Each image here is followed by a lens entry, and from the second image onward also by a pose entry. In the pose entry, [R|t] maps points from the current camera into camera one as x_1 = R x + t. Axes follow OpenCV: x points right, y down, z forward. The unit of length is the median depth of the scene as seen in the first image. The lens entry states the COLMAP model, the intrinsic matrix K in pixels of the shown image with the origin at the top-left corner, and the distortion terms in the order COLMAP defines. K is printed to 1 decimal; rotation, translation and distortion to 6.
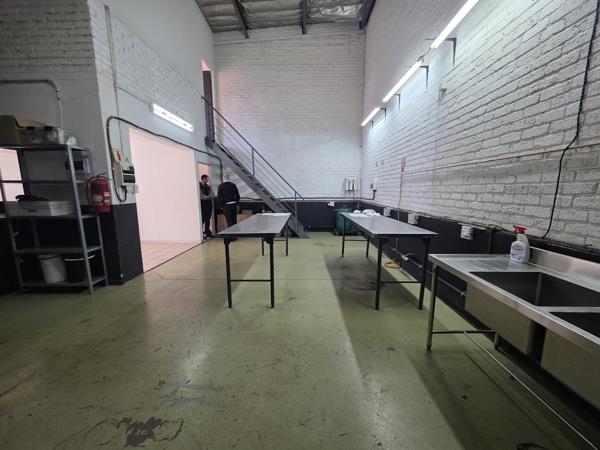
lens RADIAL K [[239.6, 0, 298.0], [0, 239.6, 226.6], [0, 0, 1]] dist [-0.000690, 0.000301]
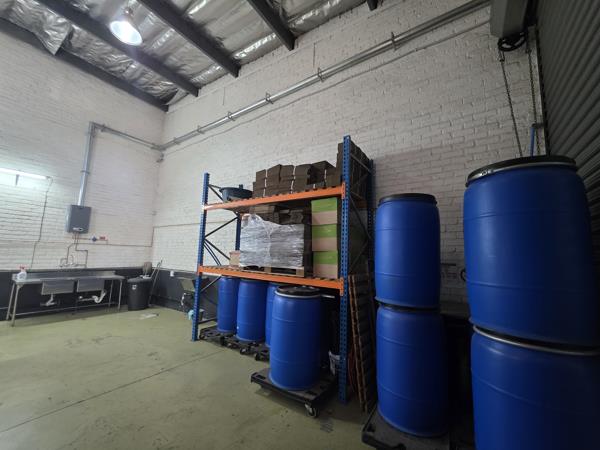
lens RADIAL K [[239.7, 0, 298.8], [0, 239.7, 226.7], [0, 0, 1]] dist [-0.000577, 0.000147]
pose [[-0.832351, 0.042552, 0.552613, -2.439418], [0.056808, 0.998347, 0.008690, -0.229290], [-0.551330, 0.038626, -0.833392, 1.138225]]
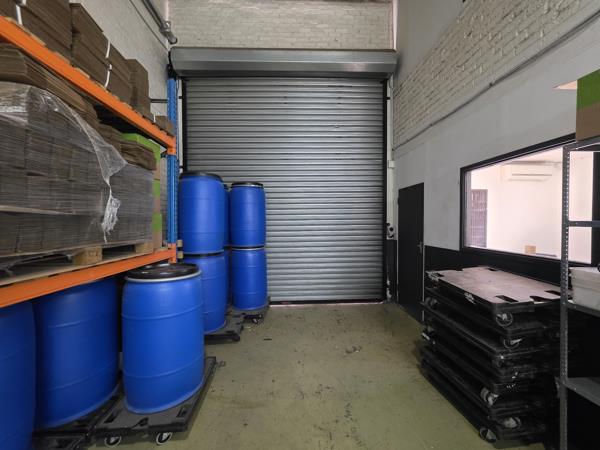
lens RADIAL K [[239.7, 0, 298.8], [0, 239.7, 226.7], [0, 0, 1]] dist [-0.000577, 0.000147]
pose [[0.063789, 0.026813, -0.997603, -0.982222], [-0.143128, 0.989550, 0.017445, -0.137144], [0.987646, 0.141672, 0.066960, 0.564149]]
